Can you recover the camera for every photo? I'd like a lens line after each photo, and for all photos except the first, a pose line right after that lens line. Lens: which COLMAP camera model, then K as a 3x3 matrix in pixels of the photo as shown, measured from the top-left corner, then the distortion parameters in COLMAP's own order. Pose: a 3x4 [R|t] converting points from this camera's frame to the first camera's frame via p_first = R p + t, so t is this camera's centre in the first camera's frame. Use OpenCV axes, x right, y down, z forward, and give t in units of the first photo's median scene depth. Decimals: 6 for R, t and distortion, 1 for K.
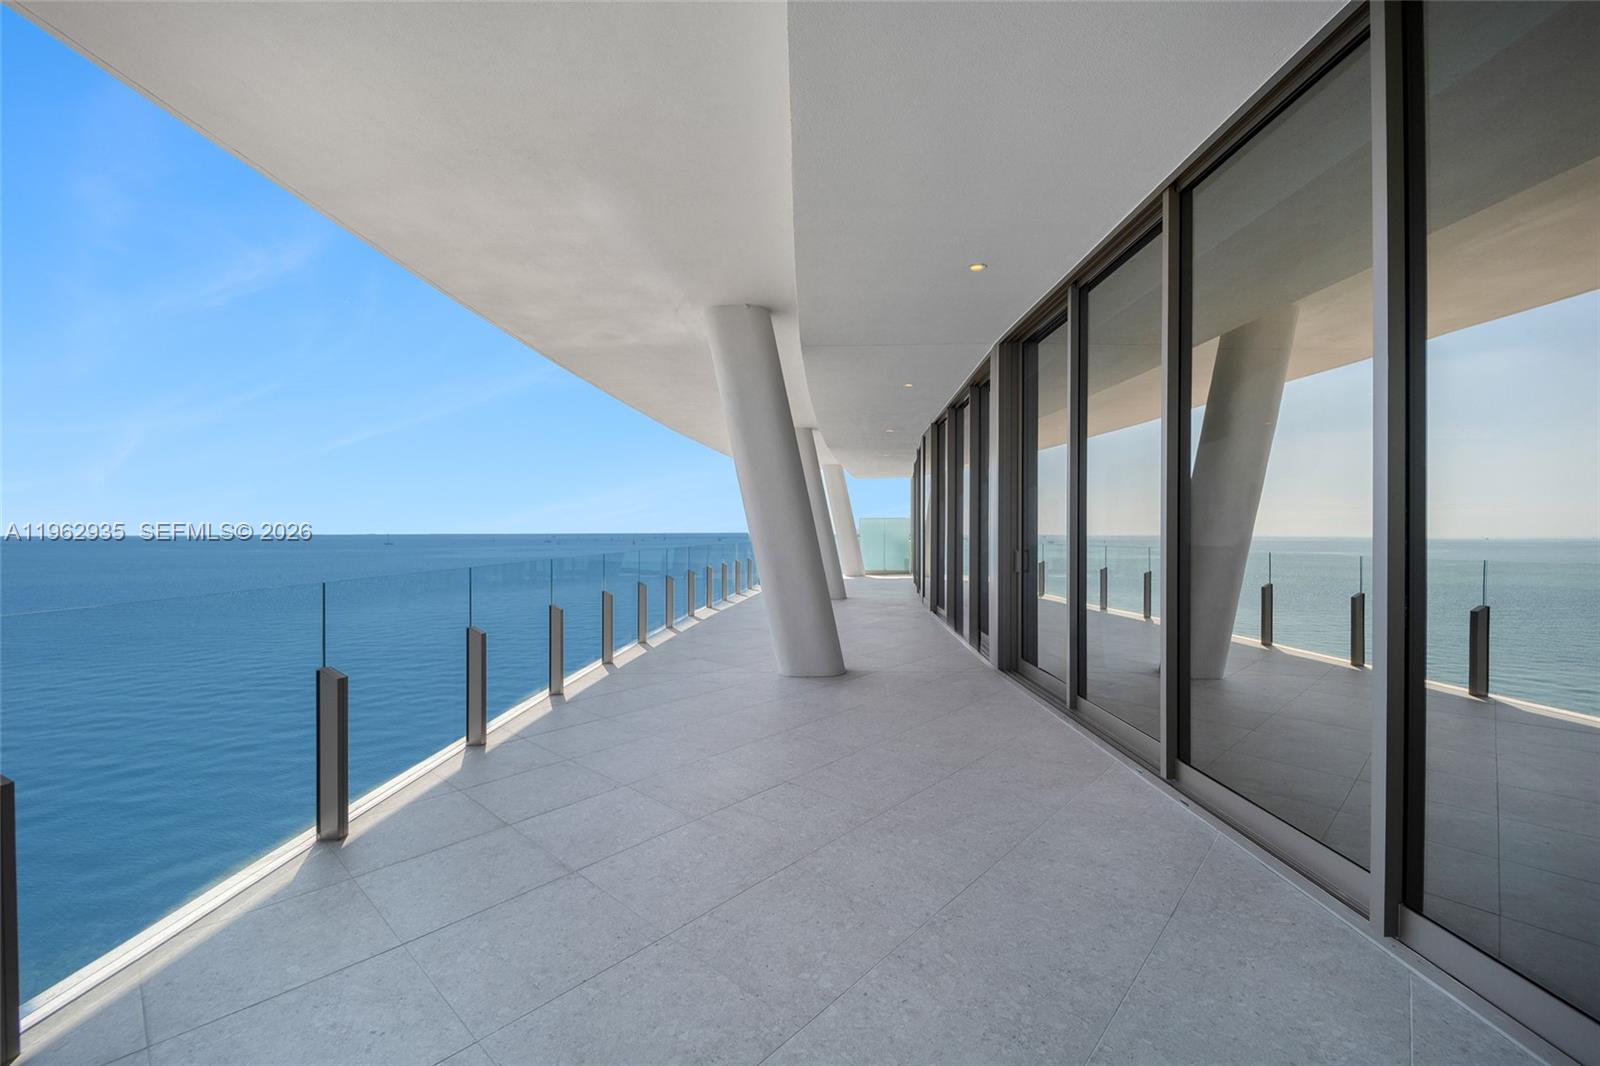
lens RADIAL K [[641.7, 0, 796.2], [0, 641.7, 532.6], [0, 0, 1]] dist [0.015786, -0.015993]
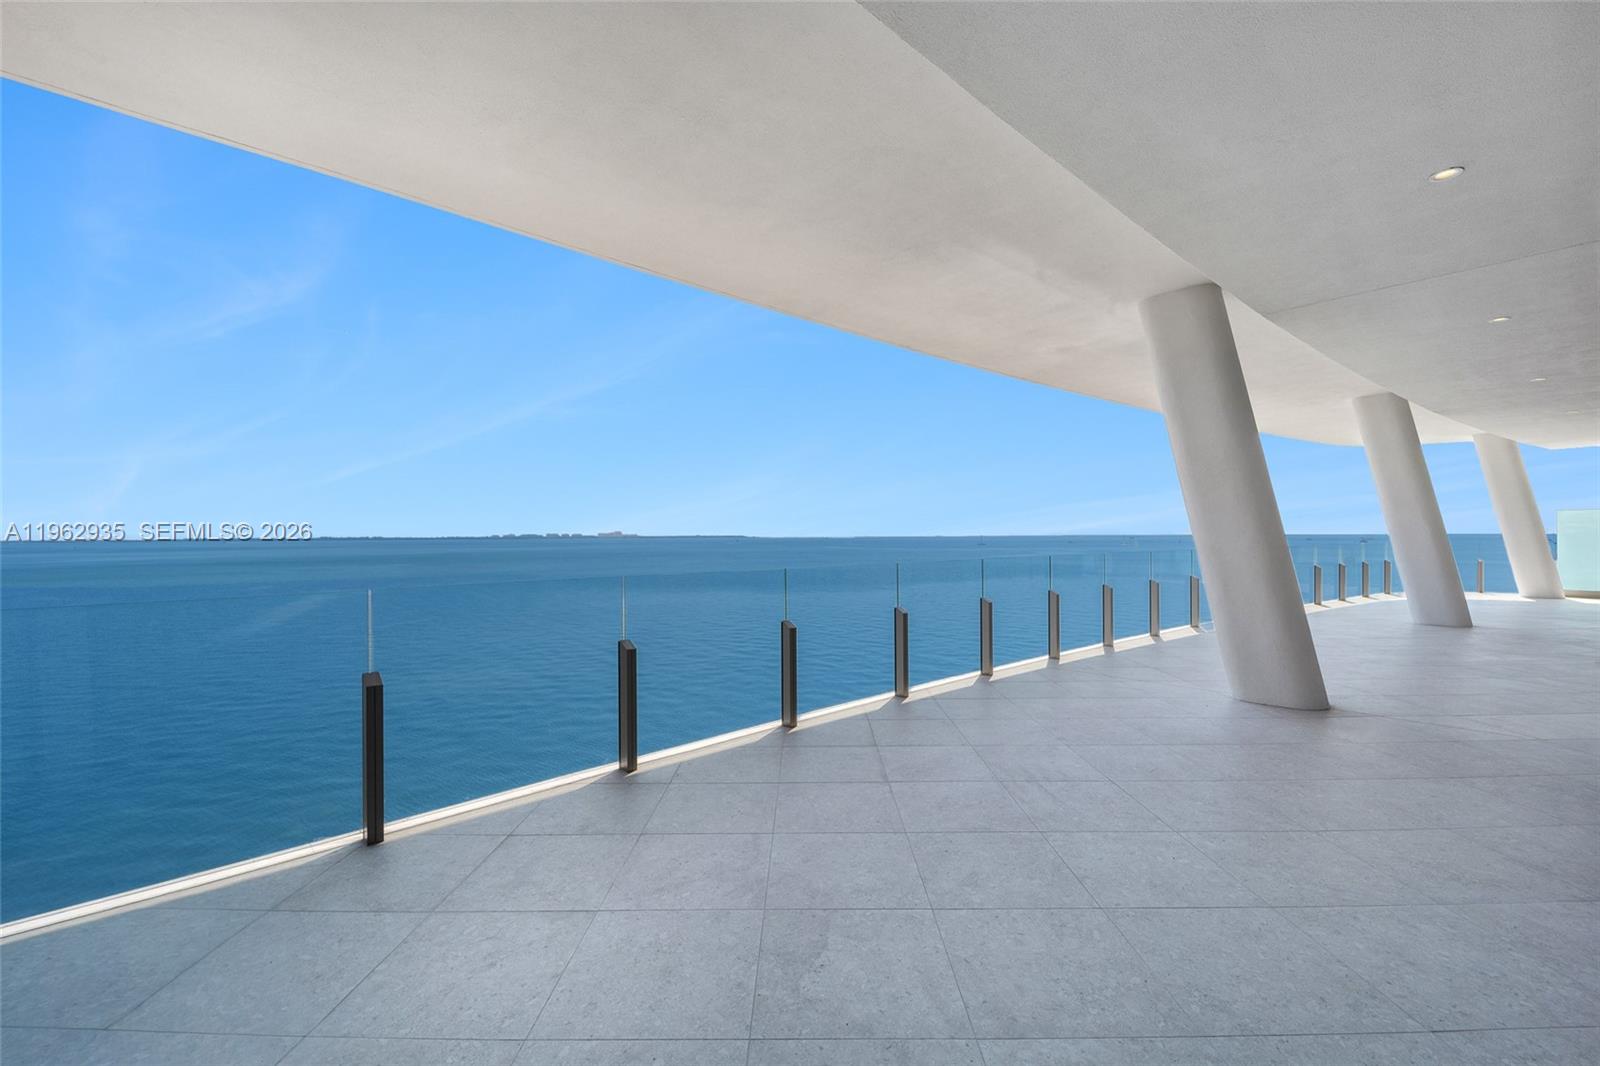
lens RADIAL K [[641.7, 0, 796.2], [0, 641.7, 532.6], [0, 0, 1]] dist [0.015786, -0.015993]
pose [[0.663560, -0.008024, -0.748080, 0.351991], [0.006396, 0.999967, -0.005053, -0.003738], [0.748096, -0.001432, 0.663589, -0.042998]]
